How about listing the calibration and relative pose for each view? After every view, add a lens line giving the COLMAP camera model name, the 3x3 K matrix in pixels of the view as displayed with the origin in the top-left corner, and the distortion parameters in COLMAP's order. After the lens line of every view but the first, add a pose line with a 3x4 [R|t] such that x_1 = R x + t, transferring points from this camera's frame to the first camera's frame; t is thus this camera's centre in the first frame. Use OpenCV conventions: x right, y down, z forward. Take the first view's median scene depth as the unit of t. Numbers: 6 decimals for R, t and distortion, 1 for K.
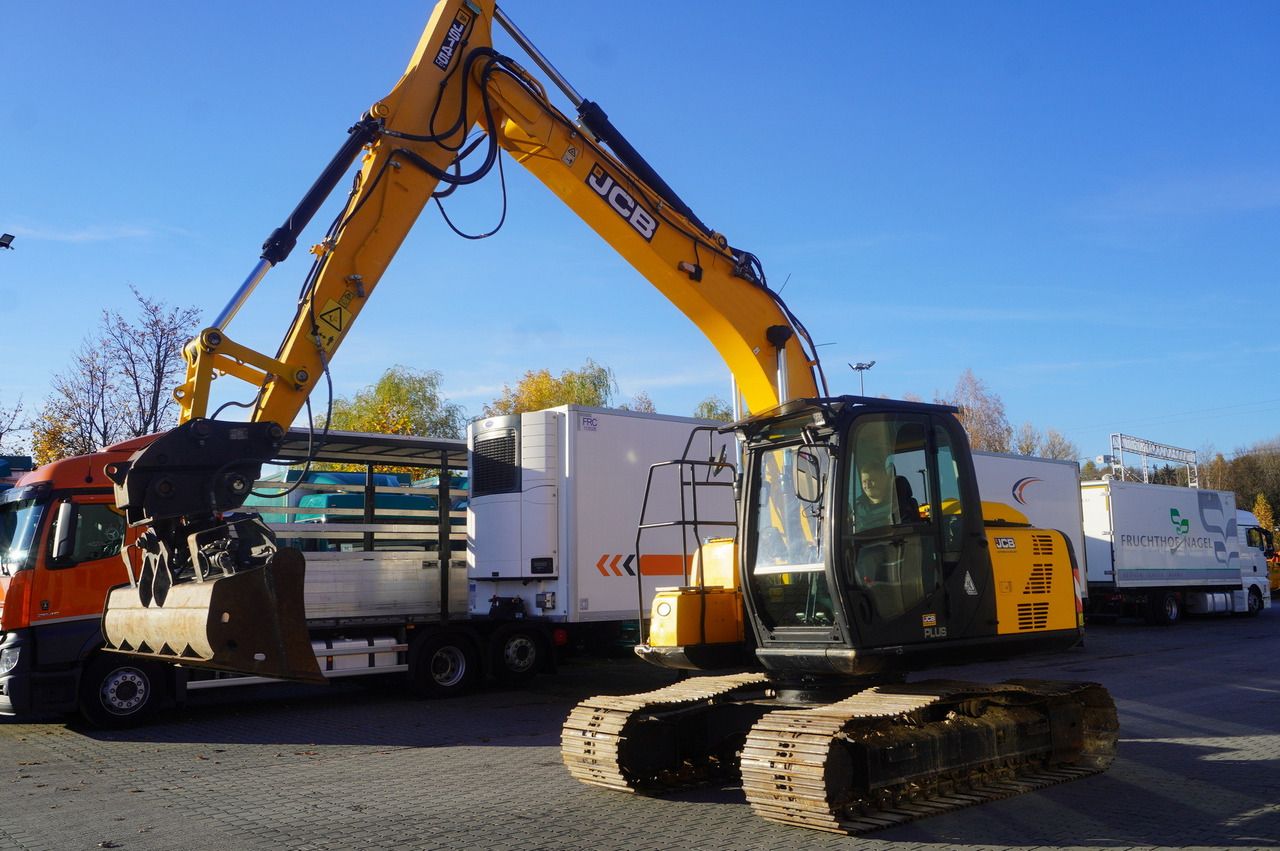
lens RADIAL K [[1090.0, 0, 640.0], [0, 1090.0, 425.5], [0, 0, 1]] dist [0.004581, 0.001138]
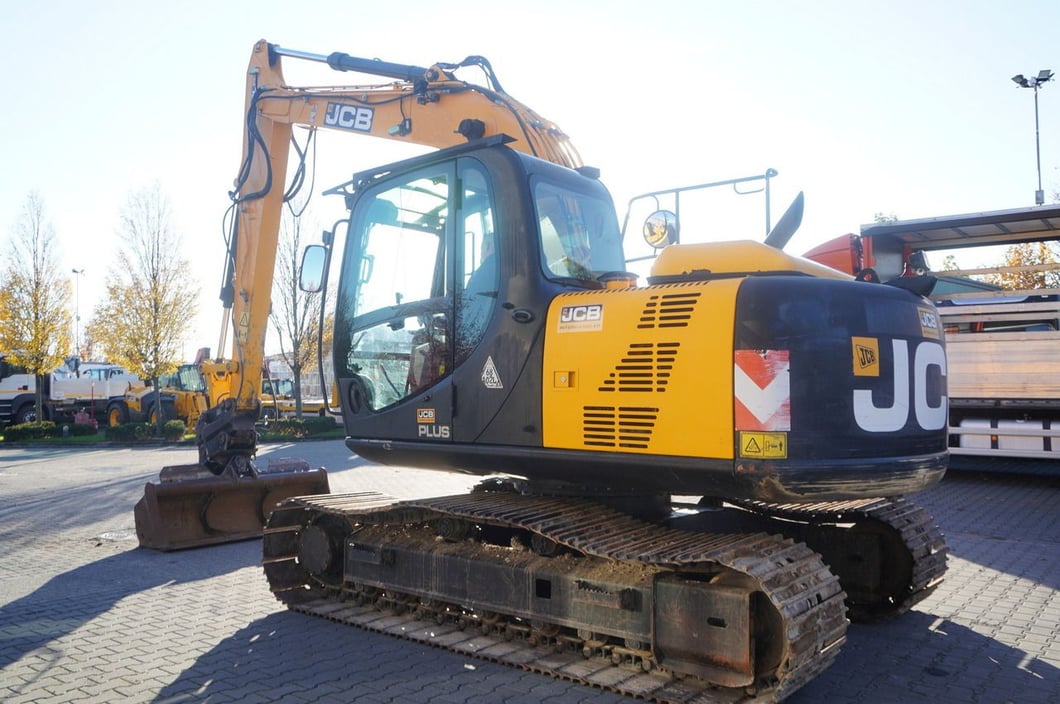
lens RADIAL K [[881.5, 0, 519.3], [0, 881.5, 342.3], [0, 0, 1]] dist [-0.022523, 0.024372]
pose [[0.176542, -0.017015, -0.984146, 0.846065], [0.139411, 0.990203, 0.007889, 0.115073], [0.974370, -0.138594, 0.177184, 0.863581]]
